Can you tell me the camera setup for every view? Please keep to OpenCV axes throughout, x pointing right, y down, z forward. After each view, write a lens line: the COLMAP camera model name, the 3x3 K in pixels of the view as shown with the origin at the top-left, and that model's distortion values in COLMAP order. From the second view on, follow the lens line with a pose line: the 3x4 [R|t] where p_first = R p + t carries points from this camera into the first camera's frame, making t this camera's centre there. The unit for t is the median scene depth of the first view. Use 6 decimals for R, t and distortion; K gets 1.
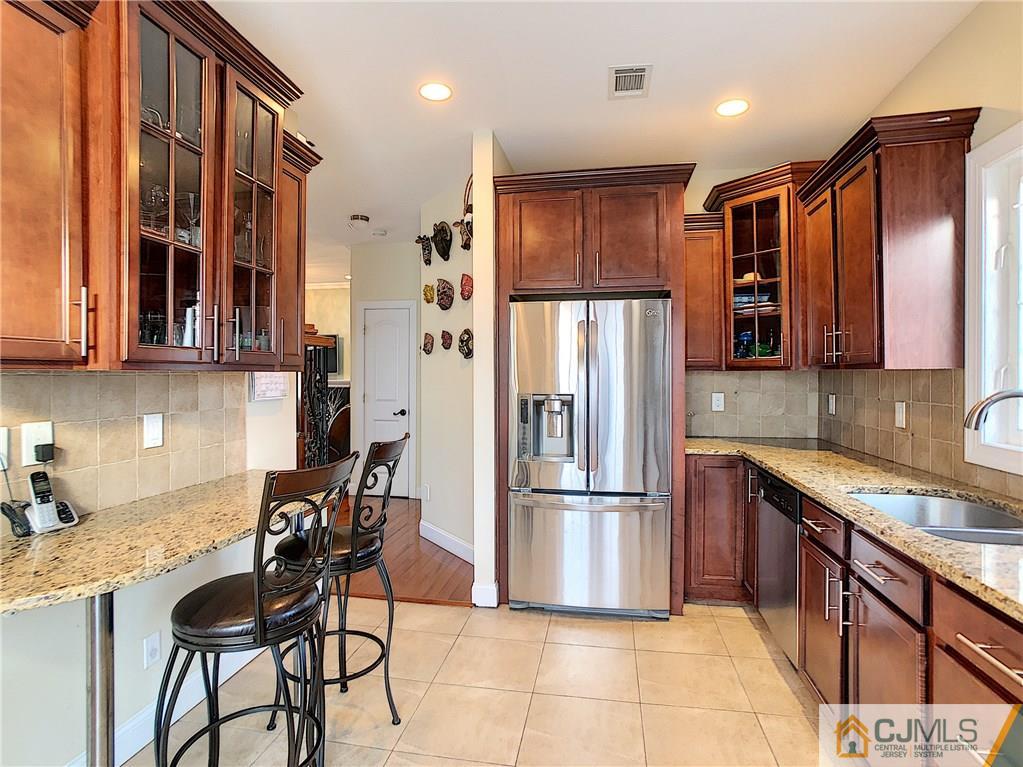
lens RADIAL K [[543.9, 0, 511.9], [0, 543.9, 376.0], [0, 0, 1]] dist [-0.044470, -0.000584]
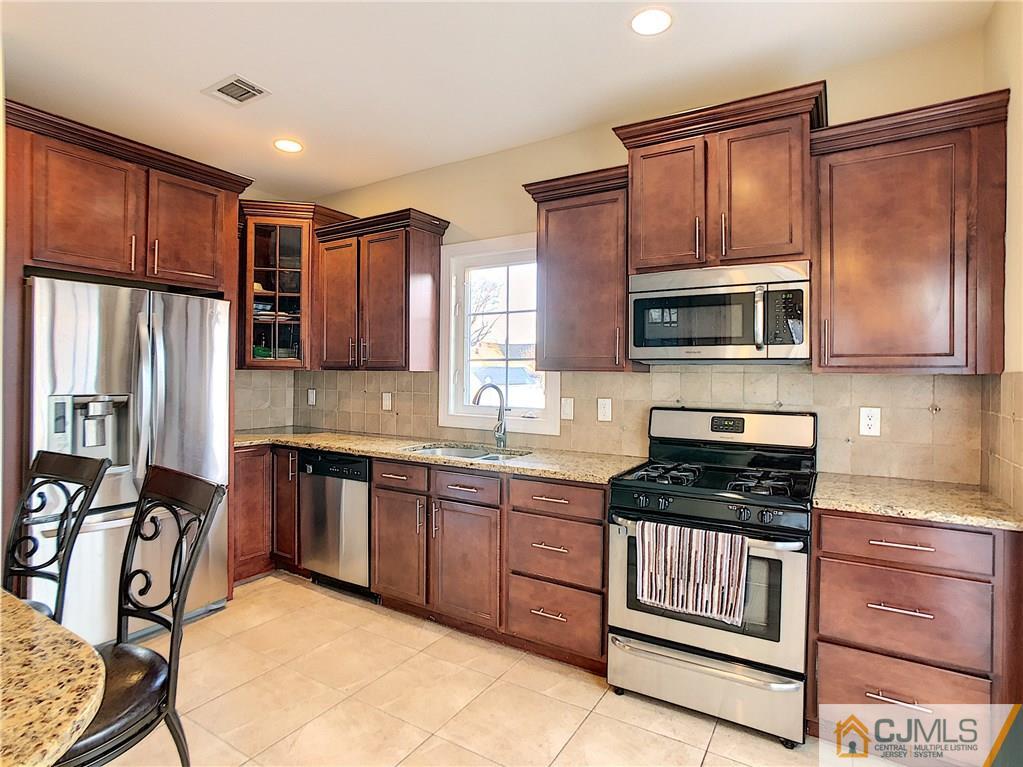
lens RADIAL K [[545.2, 0, 505.5], [0, 545.2, 373.9], [0, 0, 1]] dist [-0.058005, 0.030294]
pose [[0.368990, 0.007487, 0.929403, -0.477871], [-0.006359, 0.999964, -0.005531, 0.002390], [-0.929412, -0.003870, 0.369025, 0.111451]]
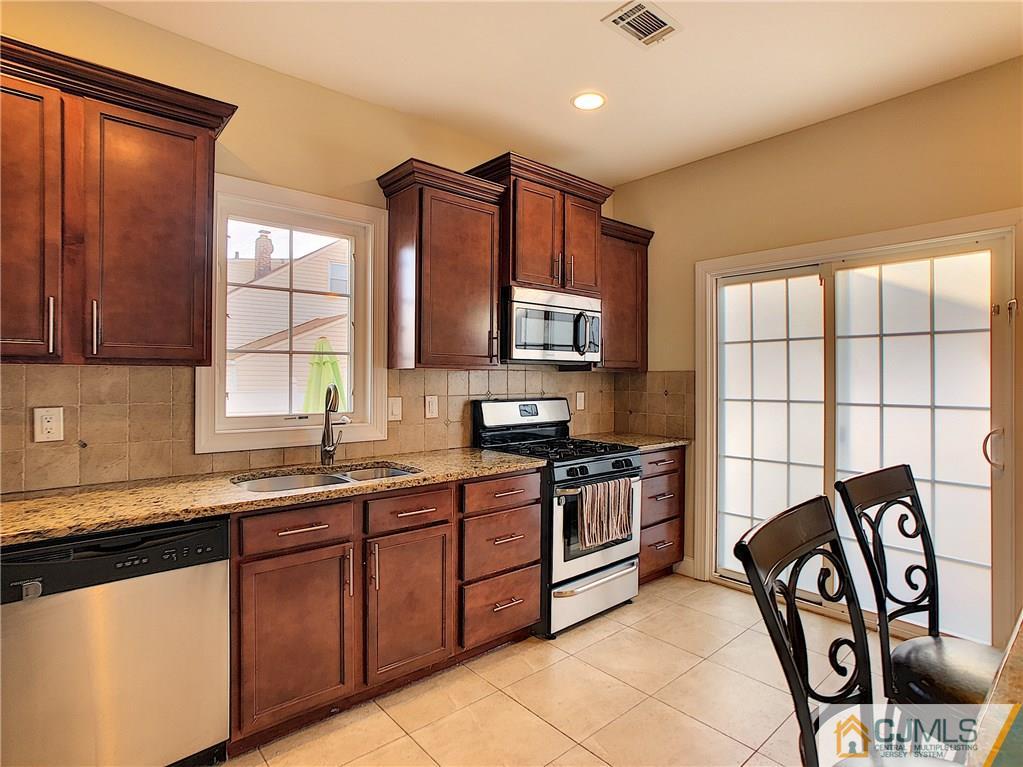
lens RADIAL K [[545.2, 0, 505.5], [0, 545.2, 373.9], [0, 0, 1]] dist [-0.058005, 0.030294]
pose [[-0.775916, -0.000274, 0.630836, -0.223564], [-0.000137, 1.000000, 0.000267, -0.000172], [-0.630837, 0.000120, -0.775916, 1.012033]]
